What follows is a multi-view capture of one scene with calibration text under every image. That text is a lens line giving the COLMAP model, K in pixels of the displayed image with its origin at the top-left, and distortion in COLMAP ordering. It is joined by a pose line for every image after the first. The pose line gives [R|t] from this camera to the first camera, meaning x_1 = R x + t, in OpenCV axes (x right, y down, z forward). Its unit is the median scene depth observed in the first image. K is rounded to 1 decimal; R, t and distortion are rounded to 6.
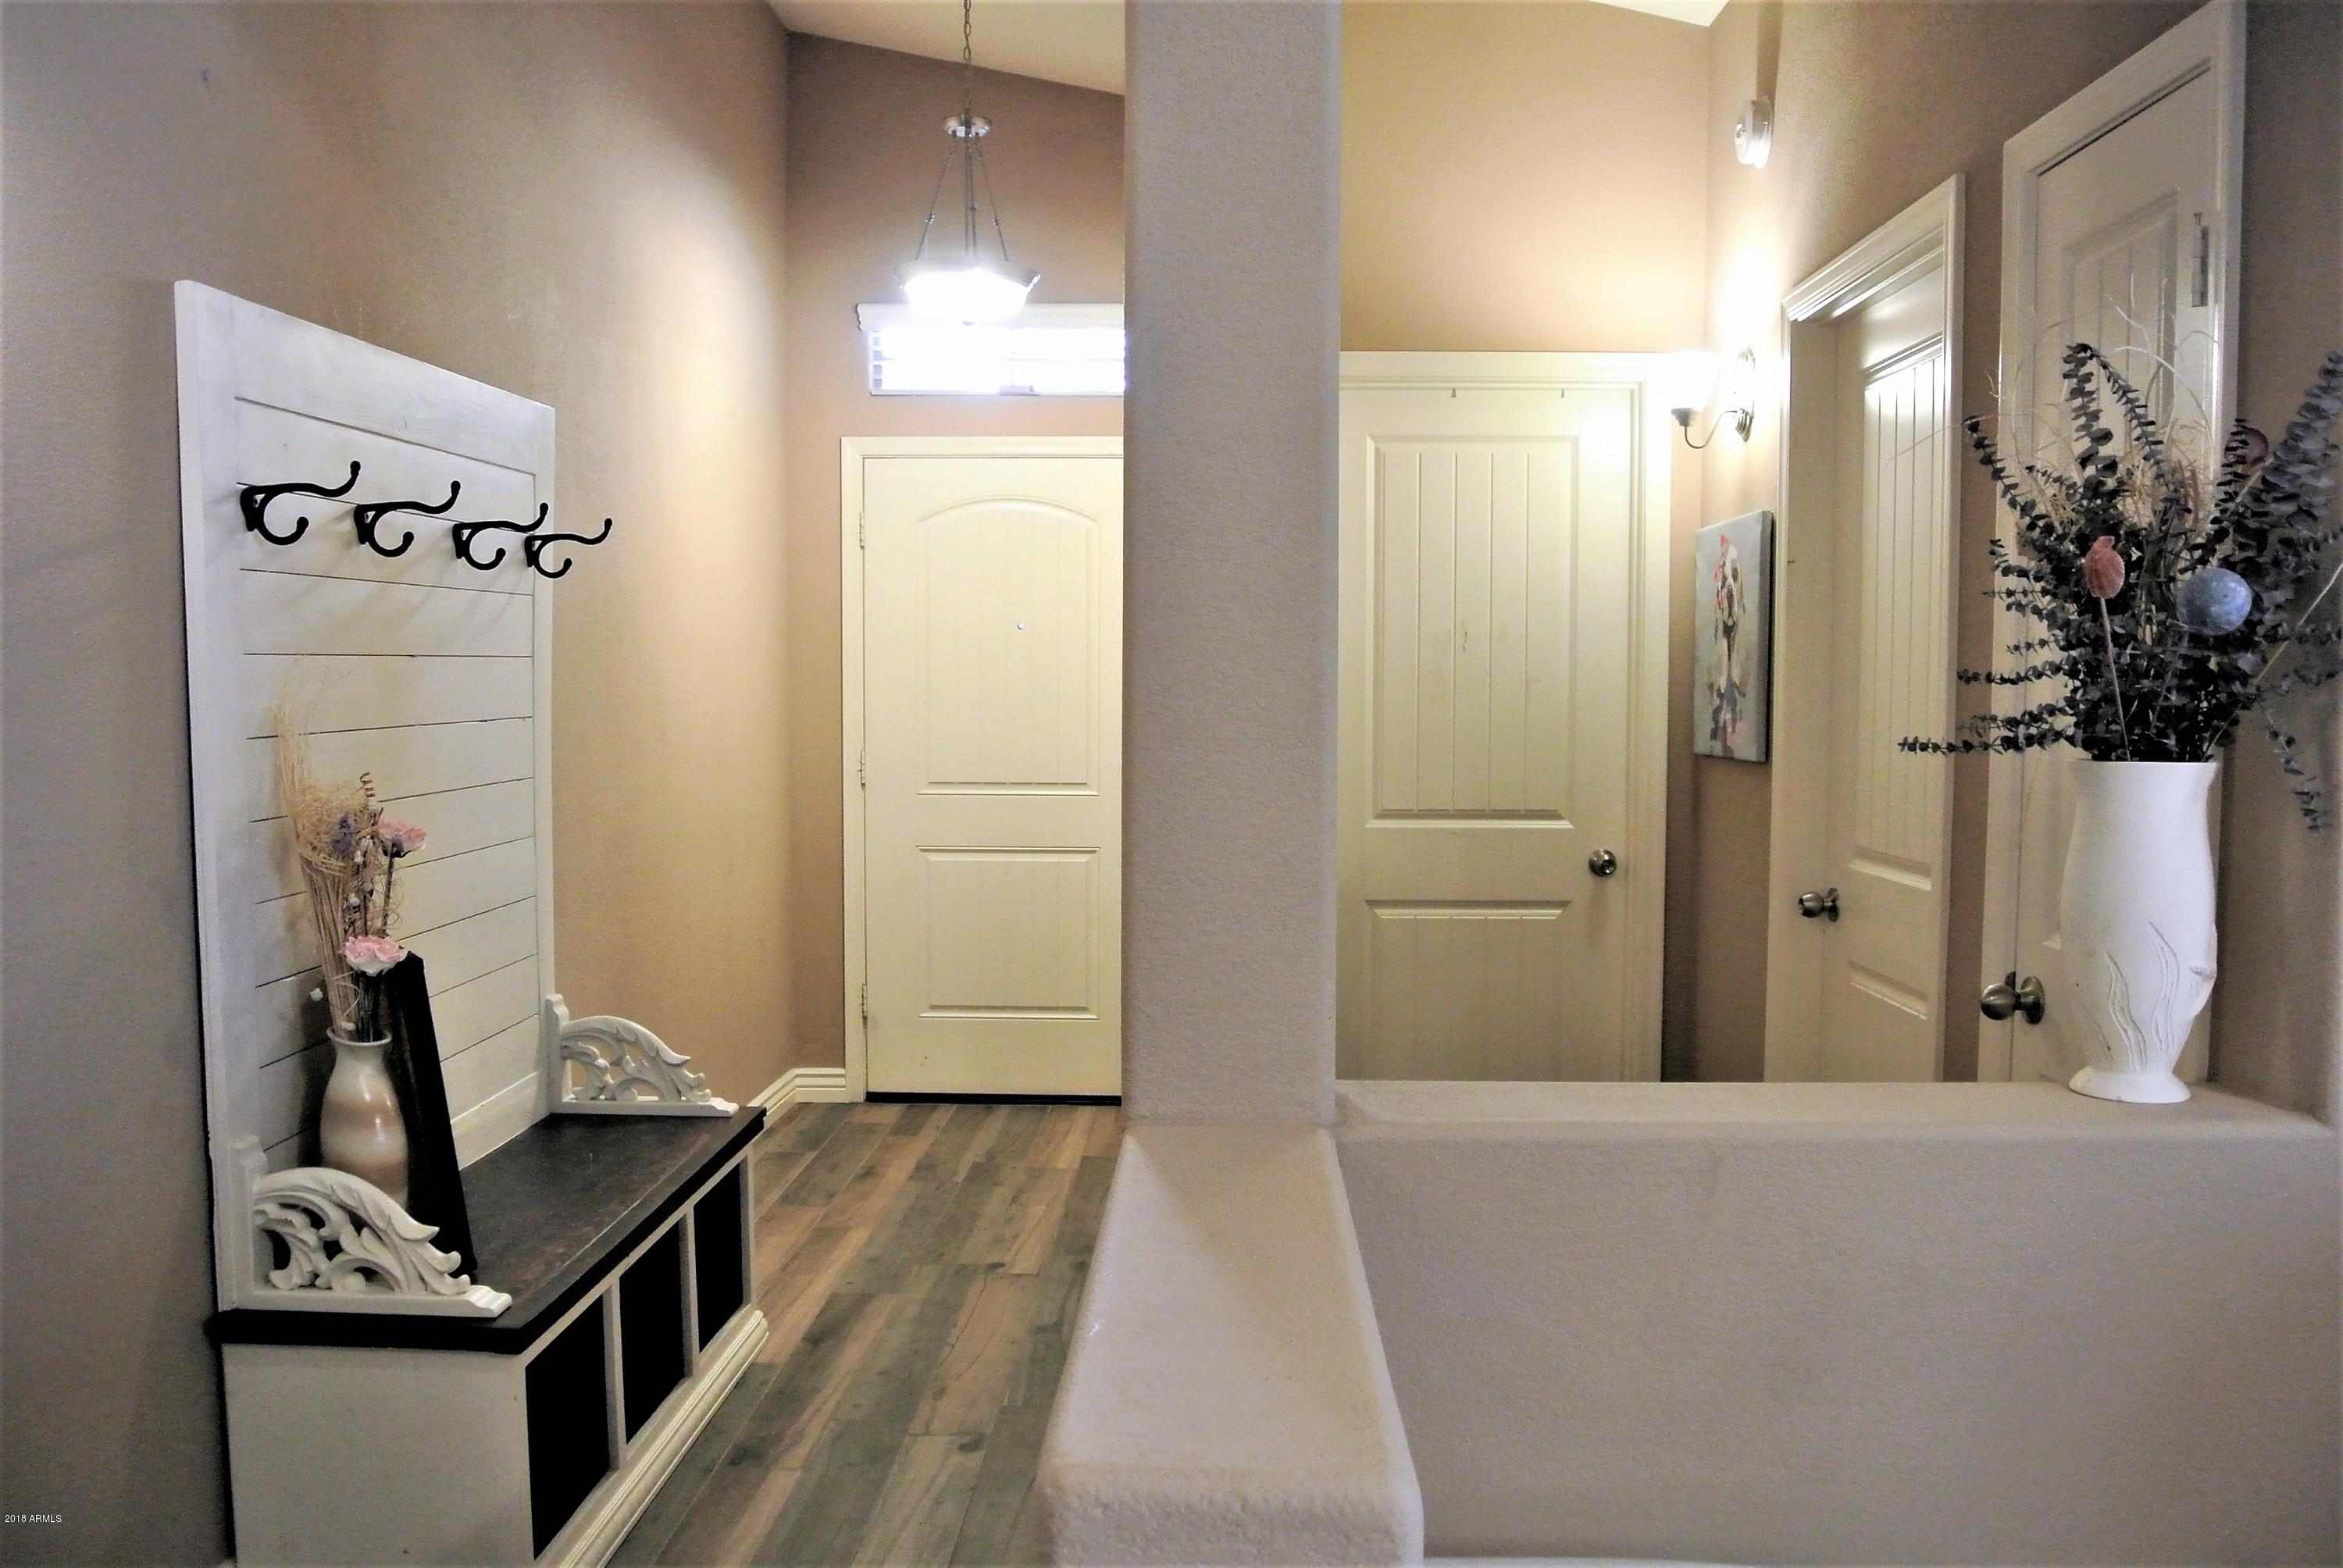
lens RADIAL K [[1808.8, 0, 1180.9], [0, 1808.8, 799.1], [0, 0, 1]] dist [-0.092920, 0.044869]
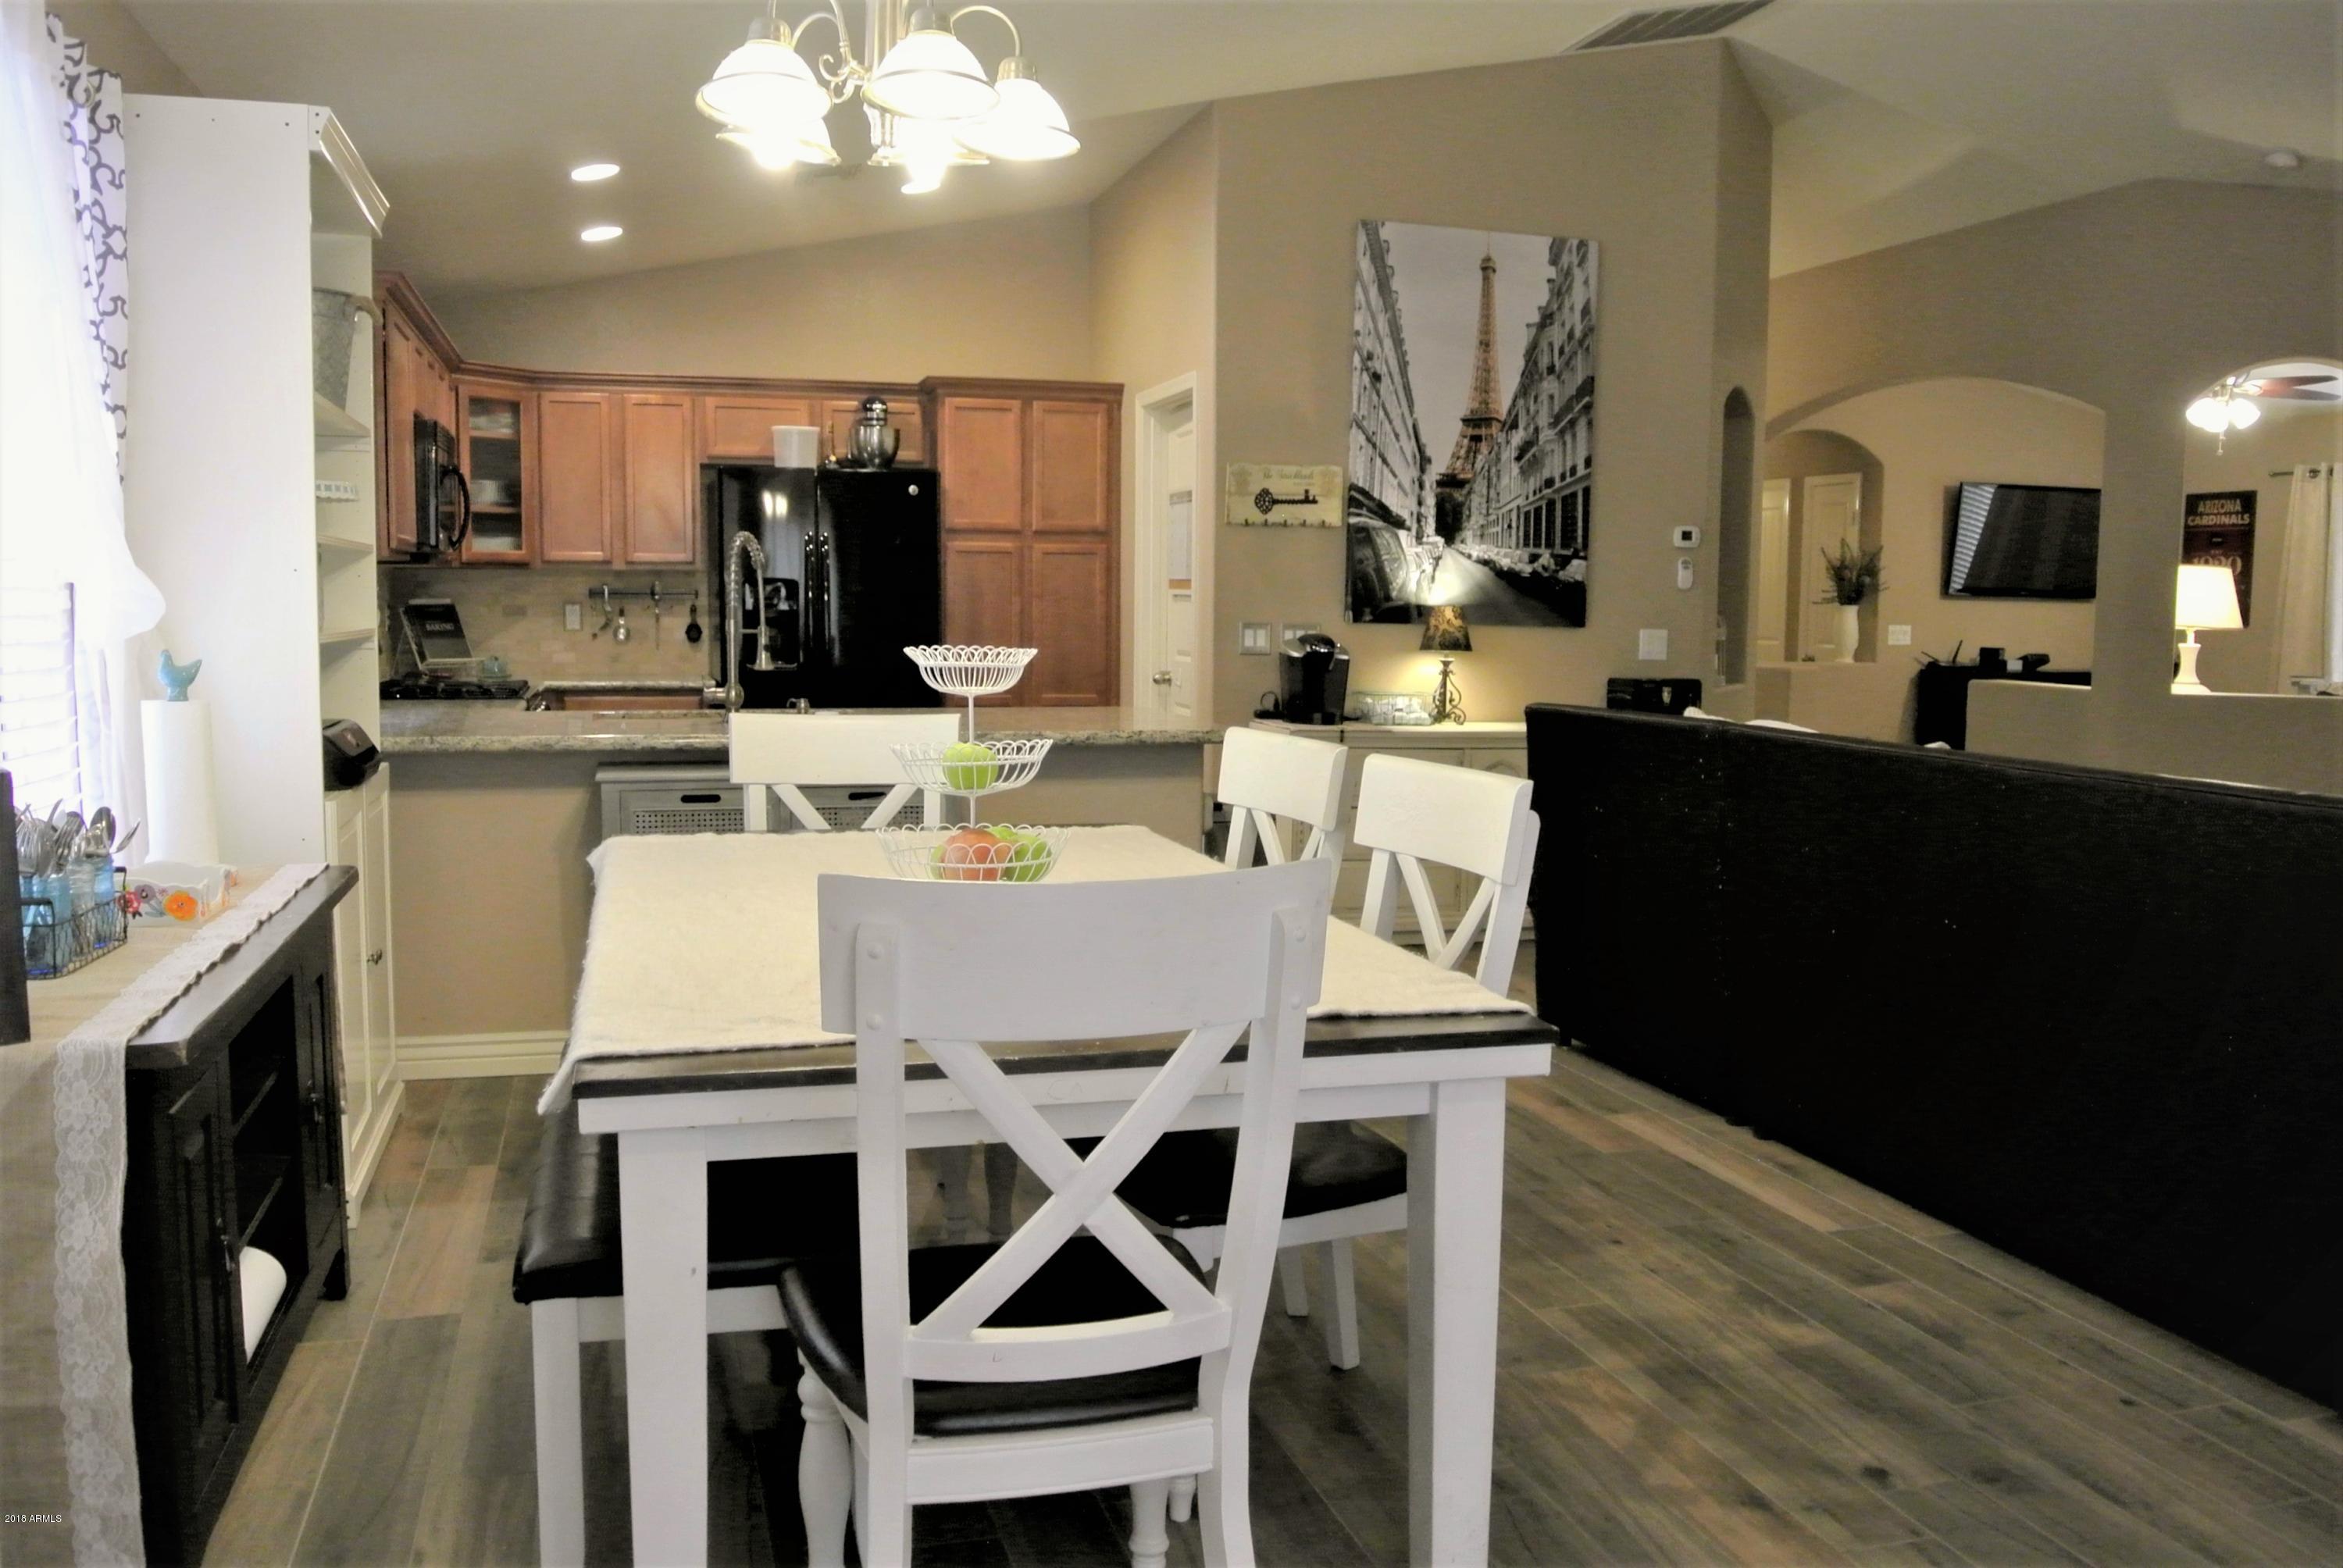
lens RADIAL K [[1877.6, 0, 1187.1], [0, 1877.6, 794.6], [0, 0, 1]] dist [-0.094055, 0.053567]
pose [[0.948859, -0.023483, 0.314827, -1.786172], [0.010923, 0.999075, 0.041598, 0.166289], [-0.315512, -0.036032, 0.948237, -2.140076]]
